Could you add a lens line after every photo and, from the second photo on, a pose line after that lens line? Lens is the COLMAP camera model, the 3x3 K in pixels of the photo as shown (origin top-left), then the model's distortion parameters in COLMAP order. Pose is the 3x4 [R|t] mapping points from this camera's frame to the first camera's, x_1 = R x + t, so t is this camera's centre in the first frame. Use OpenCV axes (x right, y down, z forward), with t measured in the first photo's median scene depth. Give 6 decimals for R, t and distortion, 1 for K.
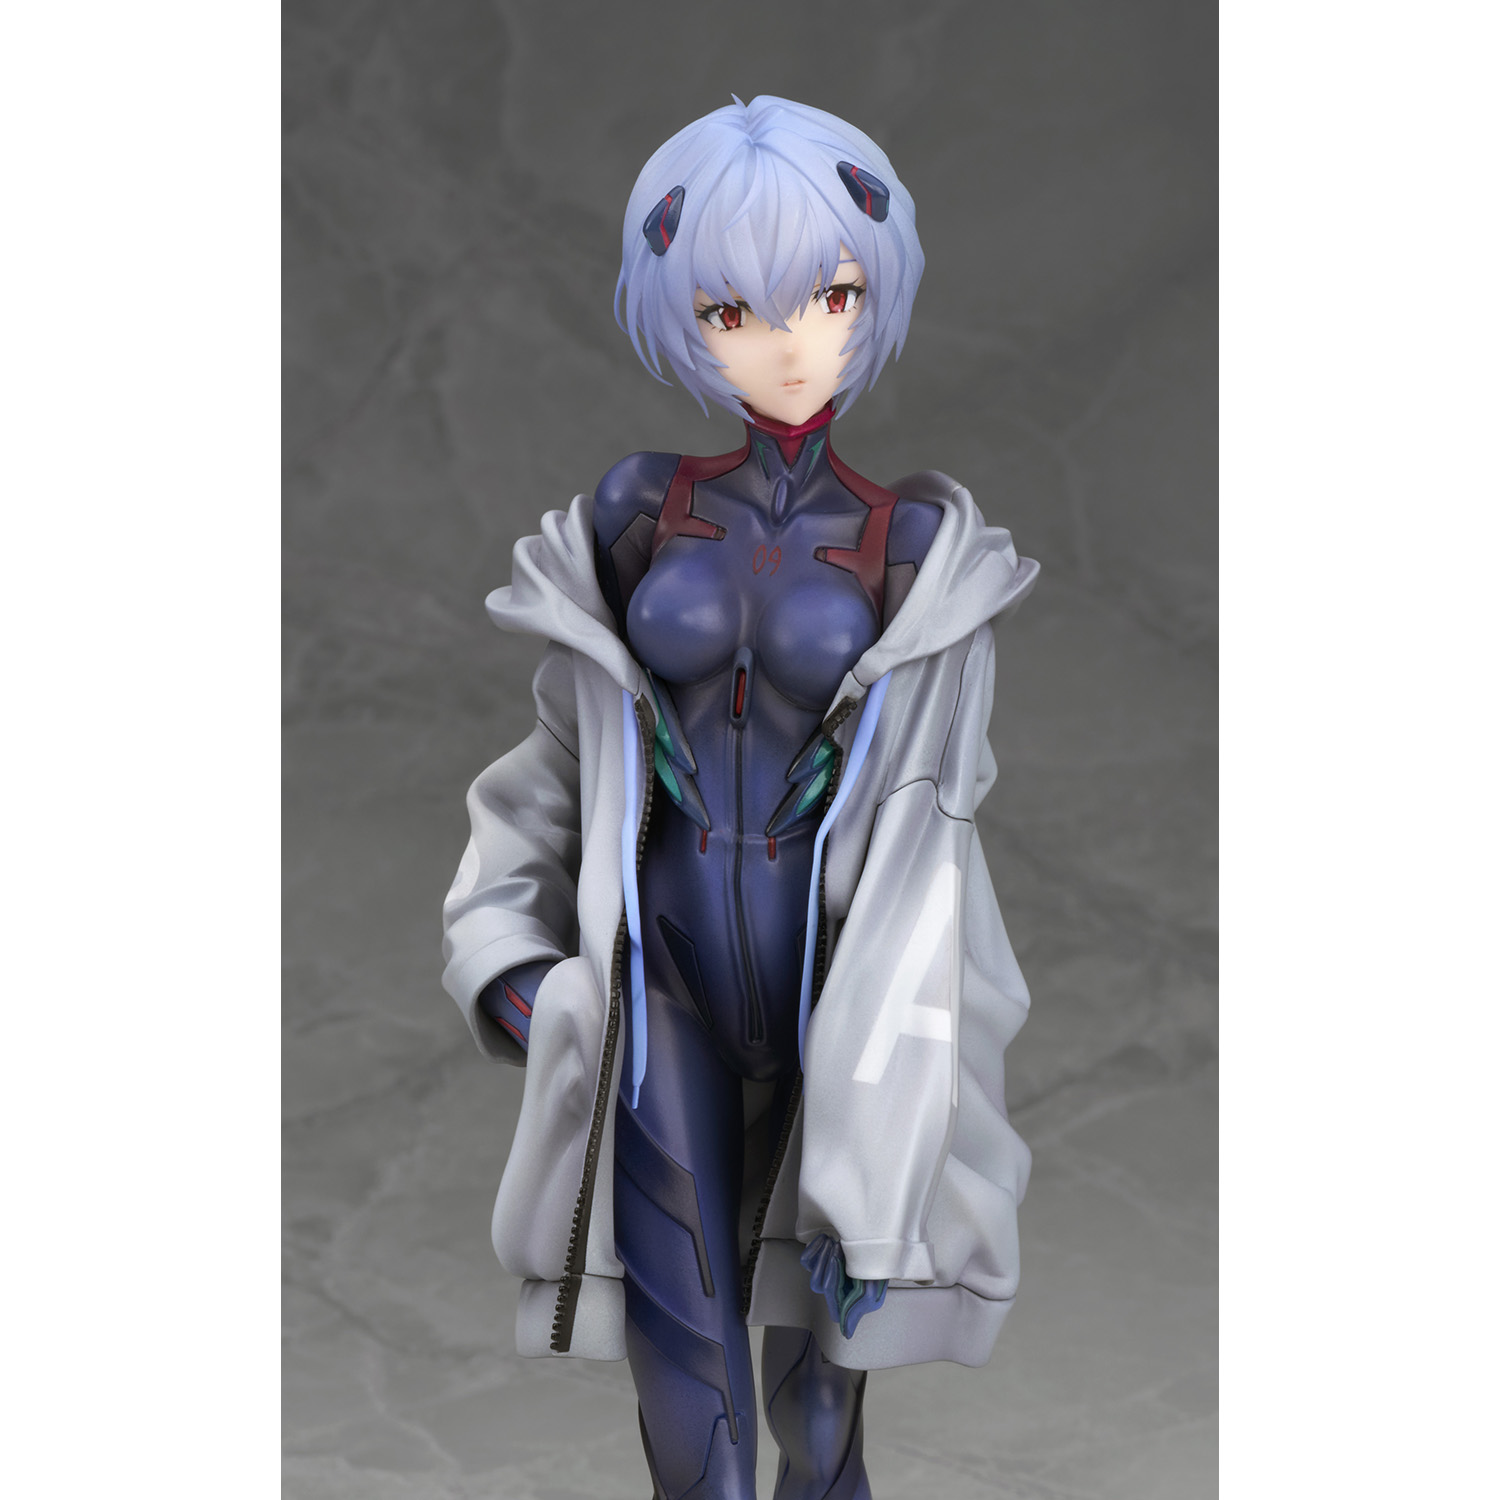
lens RADIAL K [[7370.6, 0, 750.0], [0, 7370.6, 750.0], [0, 0, 1]] dist [-0.054882, -6.472933]
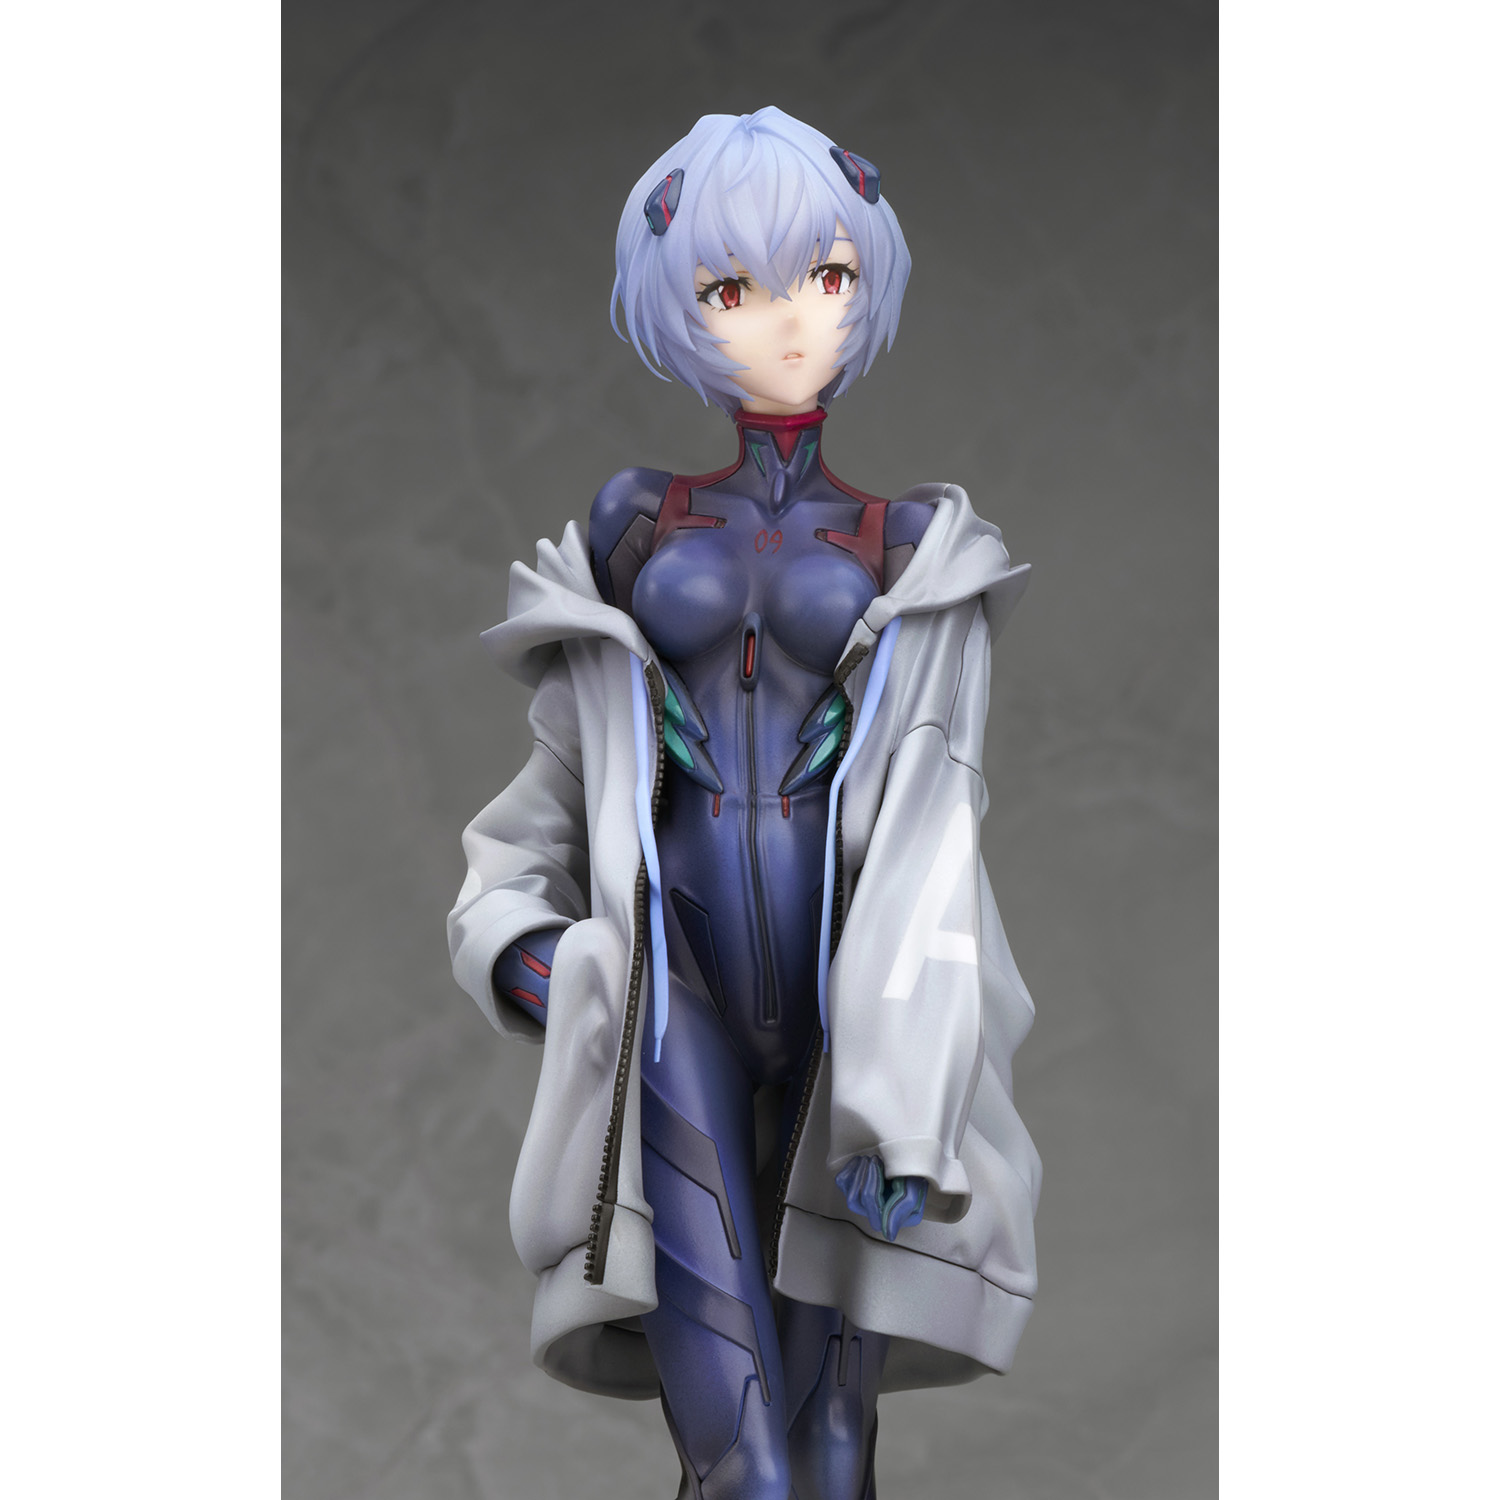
lens RADIAL K [[7370.6, 0, 750.0], [0, 7370.6, 750.0], [0, 0, 1]] dist [-0.054882, -6.472933]
pose [[0.996521, -0.012243, 0.082440, -0.084766], [0.037710, 0.948342, -0.315002, 0.322944], [-0.074325, 0.317015, 0.945504, 0.047474]]
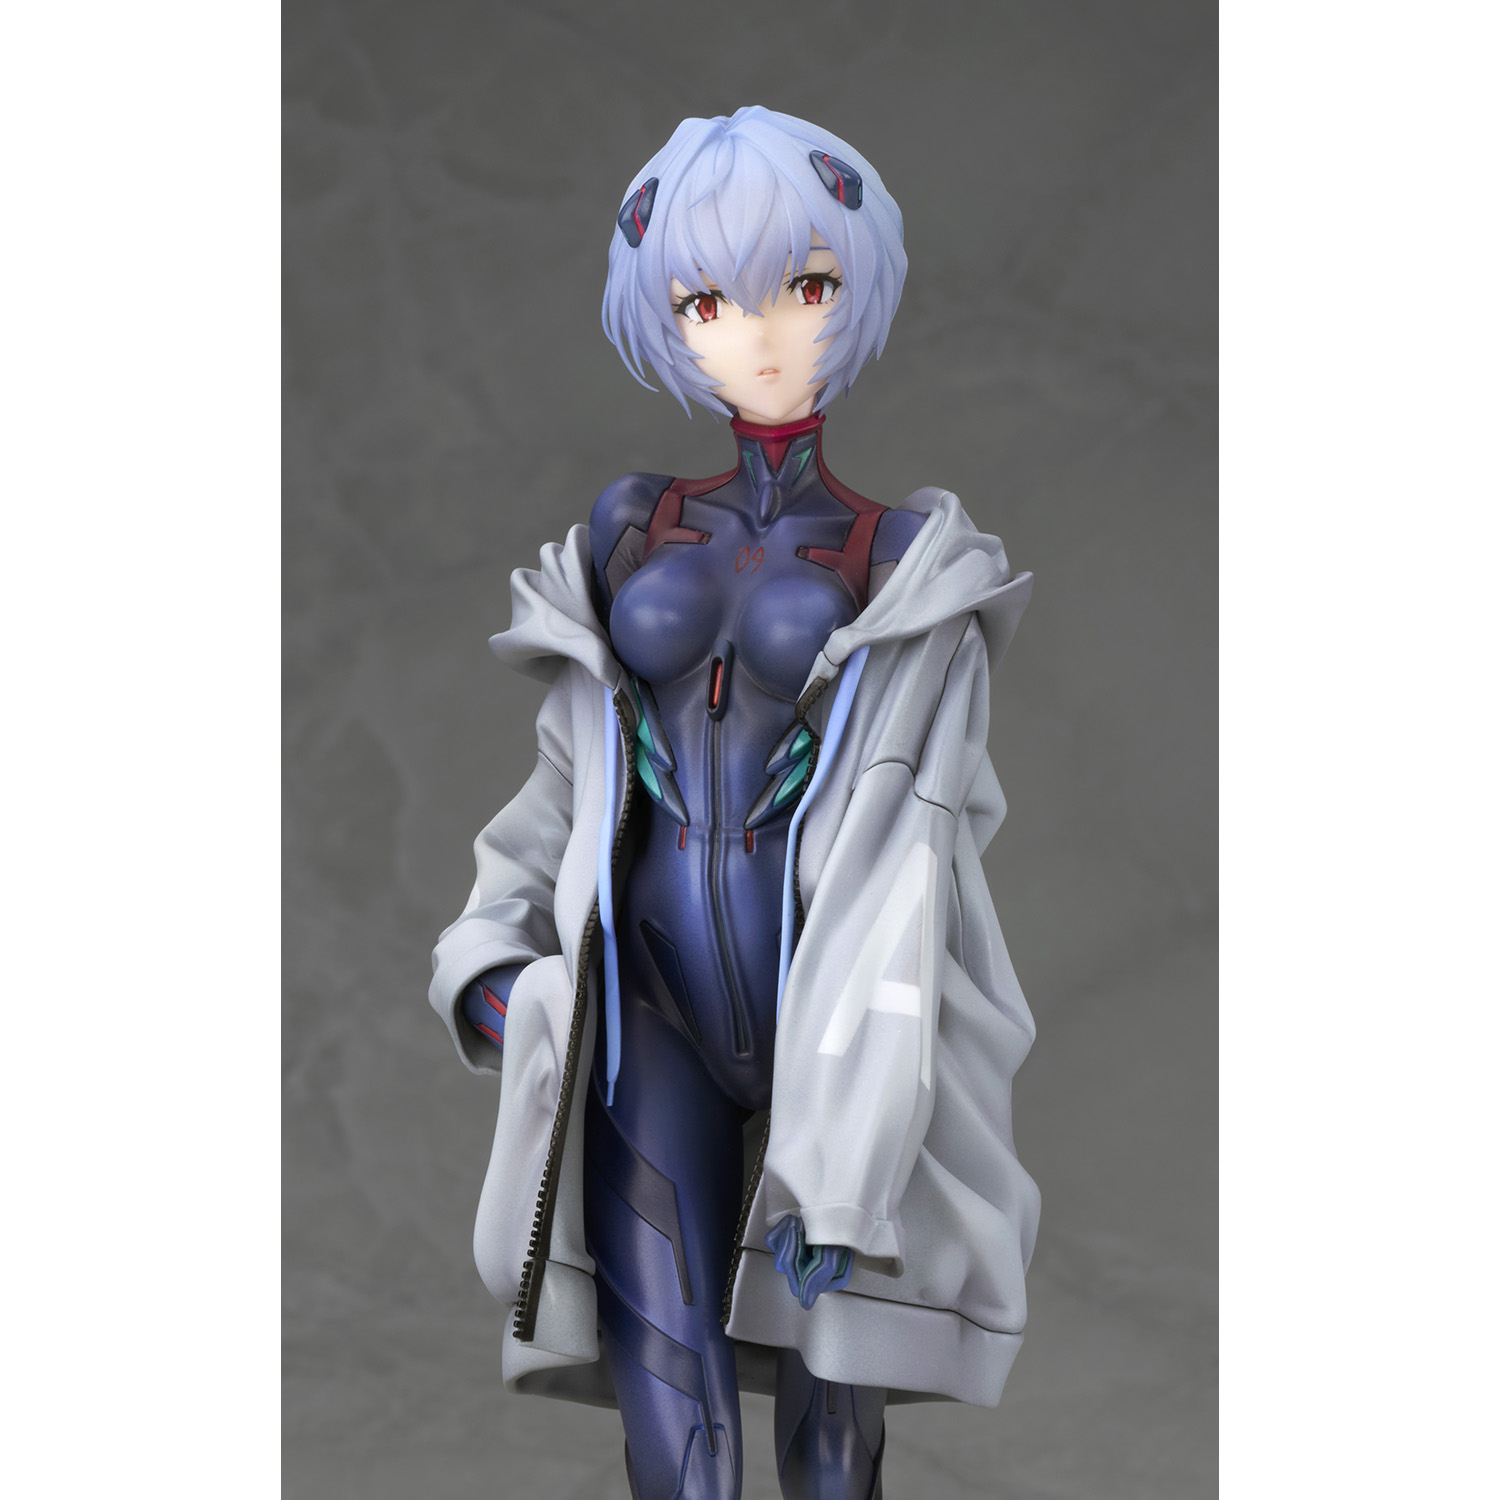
lens RADIAL K [[7370.6, 0, 750.0], [0, 7370.6, 750.0], [0, 0, 1]] dist [-0.054882, -6.472933]
pose [[0.992212, -0.014758, -0.123687, 0.125443], [-0.011250, 0.978281, -0.206976, 0.205990], [0.124055, 0.206755, 0.970496, 0.039639]]
